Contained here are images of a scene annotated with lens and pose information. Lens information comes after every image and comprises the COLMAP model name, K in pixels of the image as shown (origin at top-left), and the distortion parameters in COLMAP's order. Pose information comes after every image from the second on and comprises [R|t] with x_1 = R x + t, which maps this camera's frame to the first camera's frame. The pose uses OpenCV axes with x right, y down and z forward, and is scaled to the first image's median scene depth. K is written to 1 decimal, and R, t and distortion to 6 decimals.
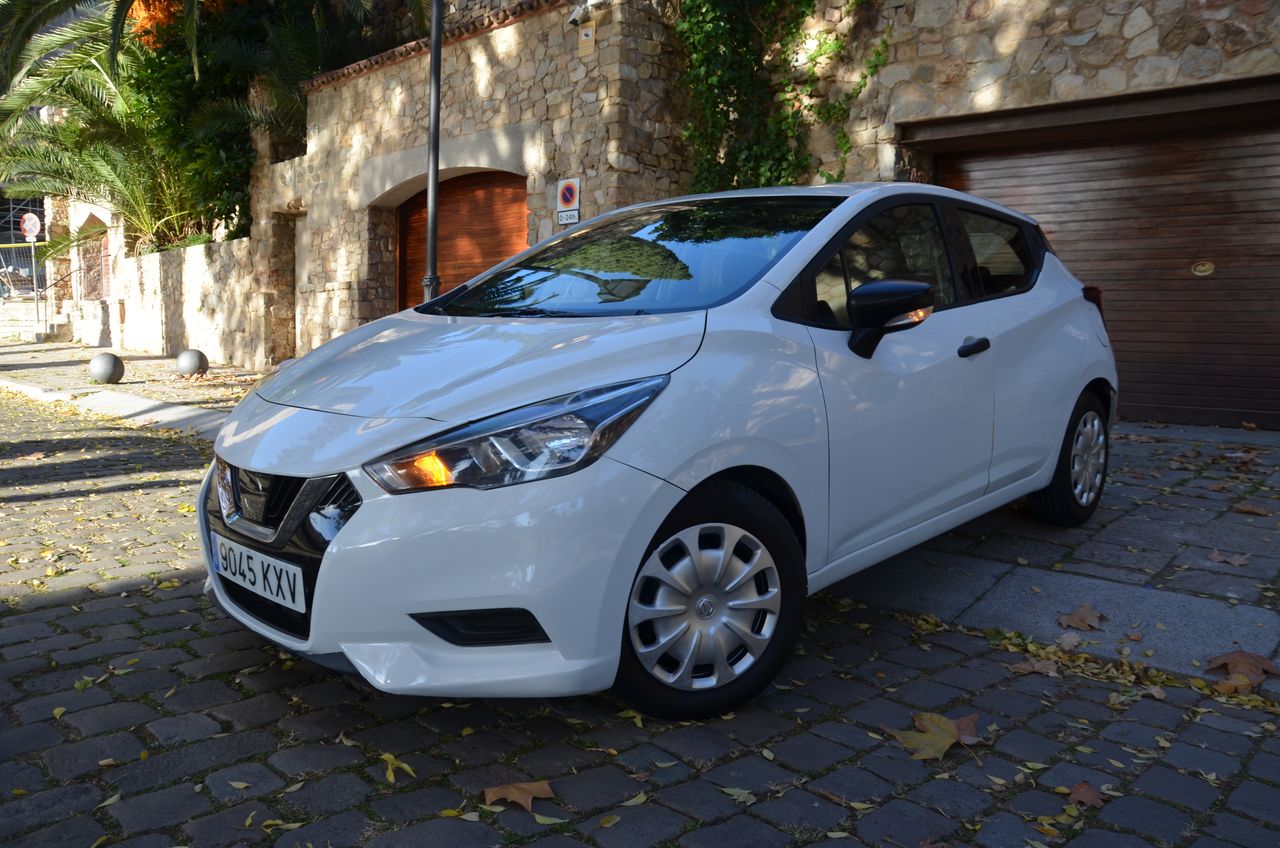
lens RADIAL K [[989.4, 0, 629.4], [0, 989.4, 442.6], [0, 0, 1]] dist [-0.142912, 0.088934]
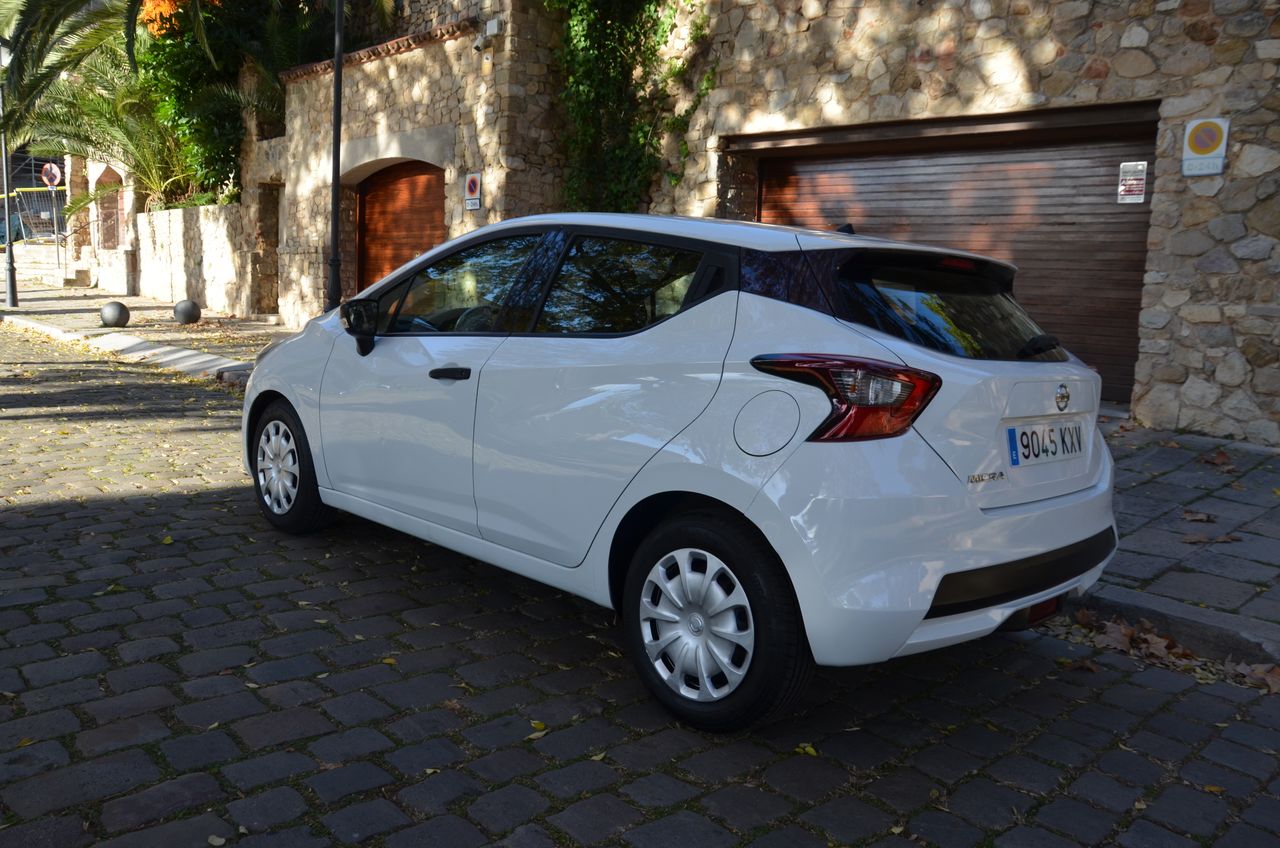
lens RADIAL K [[1034.9, 0, 615.7], [0, 1034.9, 445.6], [0, 0, 1]] dist [-0.140022, 0.111274]
pose [[0.998403, 0.029821, -0.047977, 0.200251], [-0.027550, 0.998500, 0.047324, 0.012638], [0.049316, -0.045927, 0.997727, -0.327148]]
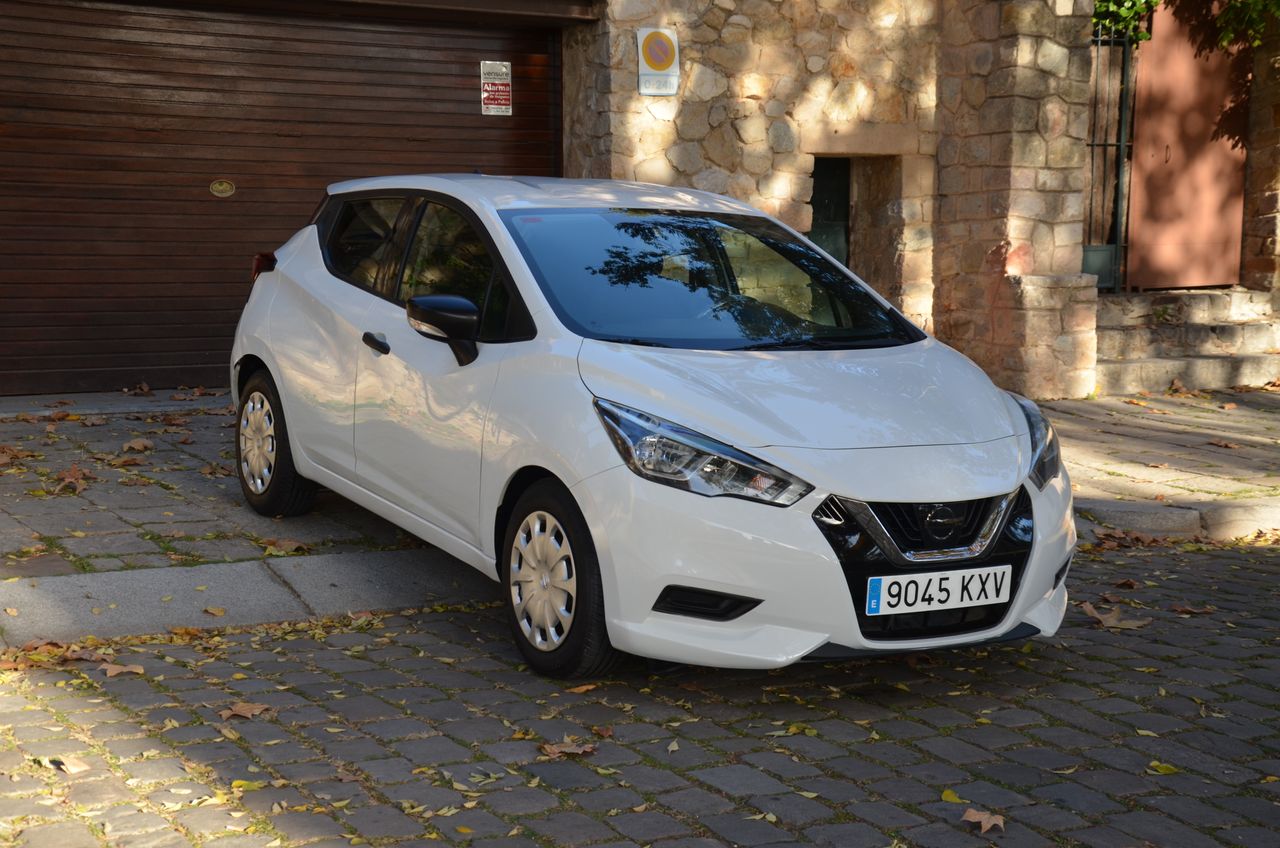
lens RADIAL K [[1995.0, 0, 635.7], [0, 1995.0, 433.7], [0, 0, 1]] dist [0.222800, 0.000000]
pose [[0.236148, -0.120165, 0.964259, -0.770161], [0.101753, 0.989927, 0.098445, -0.091018], [-0.966375, 0.074869, 0.245996, 0.219678]]
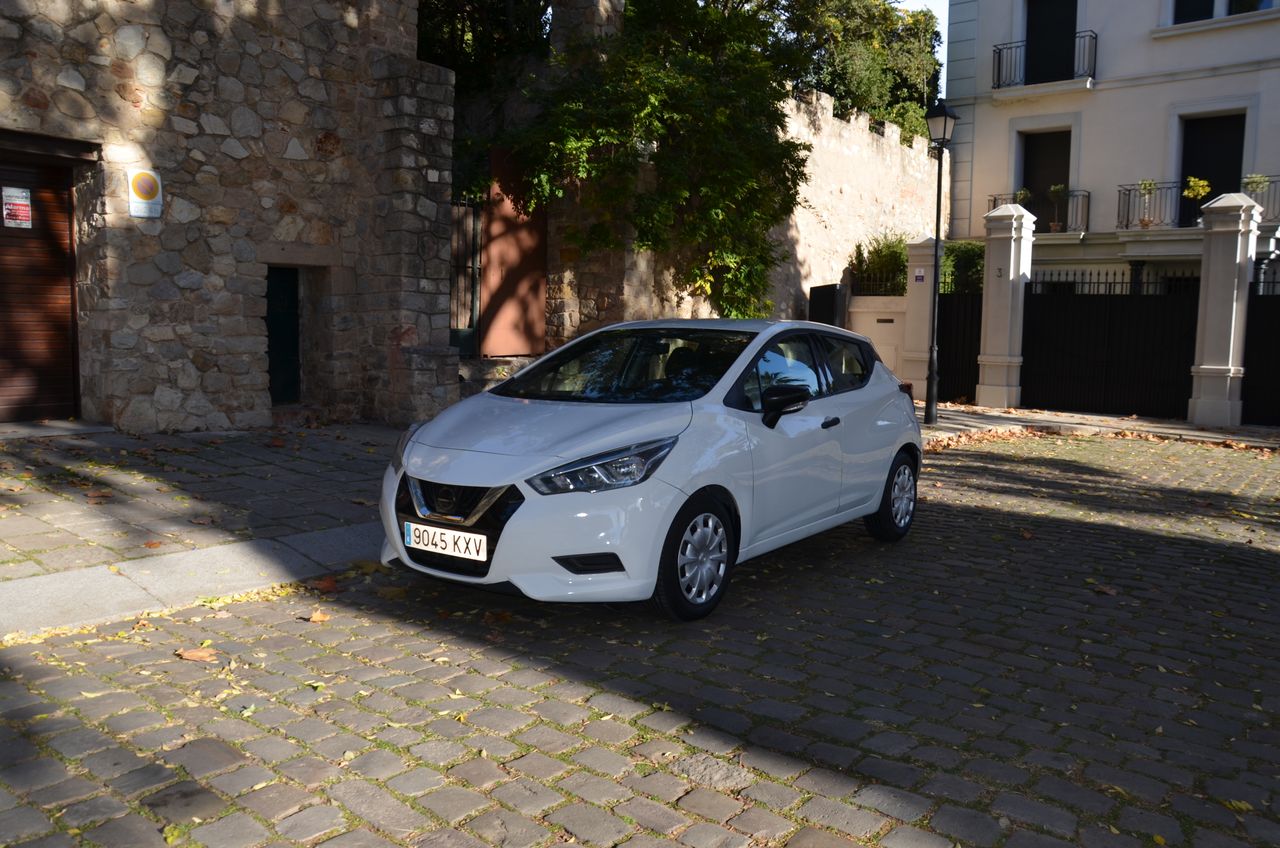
lens RADIAL K [[1045.8, 0, 642.9], [0, 1045.8, 422.2], [0, 0, 1]] dist [-0.118617, 0.091278]
pose [[-0.134320, -0.118411, 0.983838, -0.440497], [0.079038, 0.988392, 0.129749, -0.078927], [-0.987781, 0.095188, -0.123402, 0.195334]]
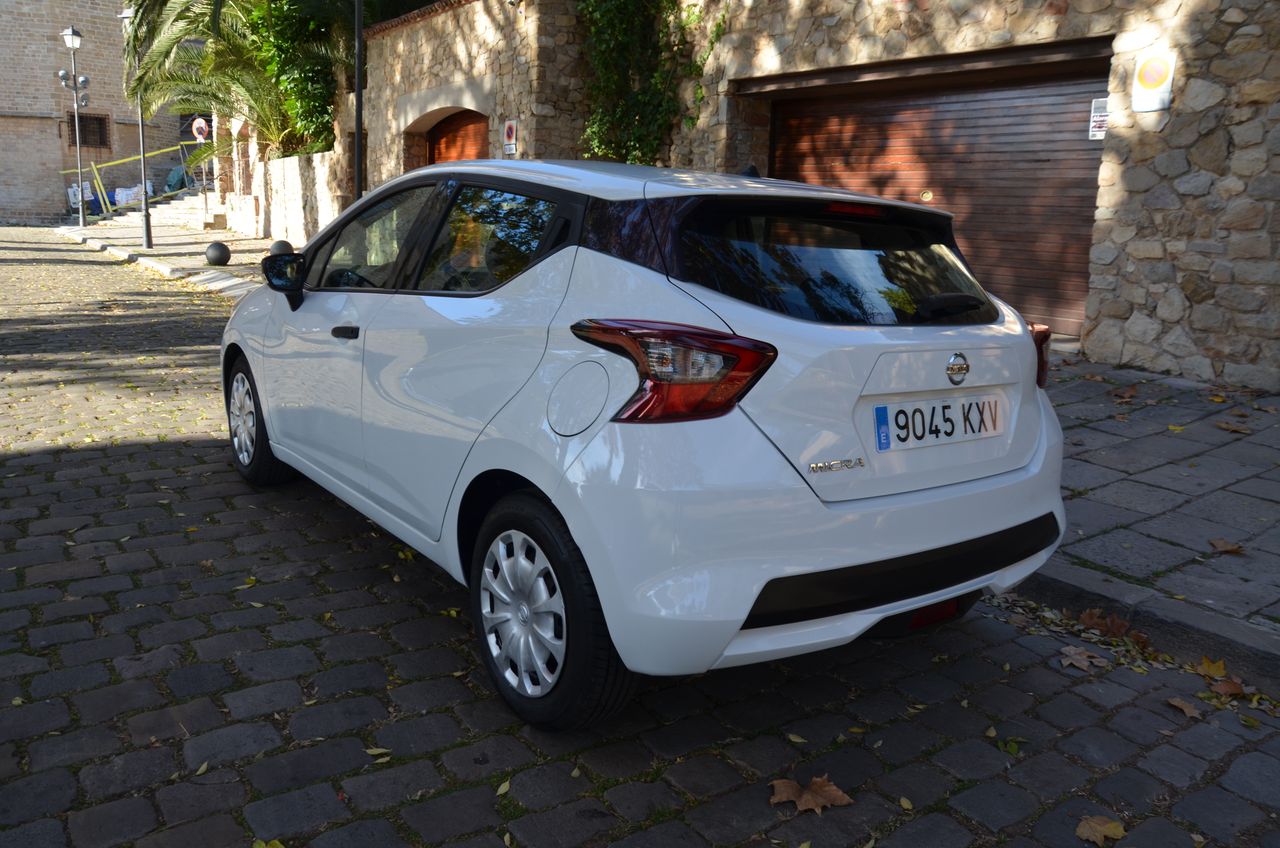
lens RADIAL K [[996.1, 0, 621.6], [0, 996.1, 444.8], [0, 0, 1]] dist [-0.151844, 0.100776]
pose [[0.982104, 0.056418, -0.179689, 0.368150], [-0.036127, 0.992794, 0.114260, 0.015455], [0.184840, -0.105724, 0.977065, -0.349273]]
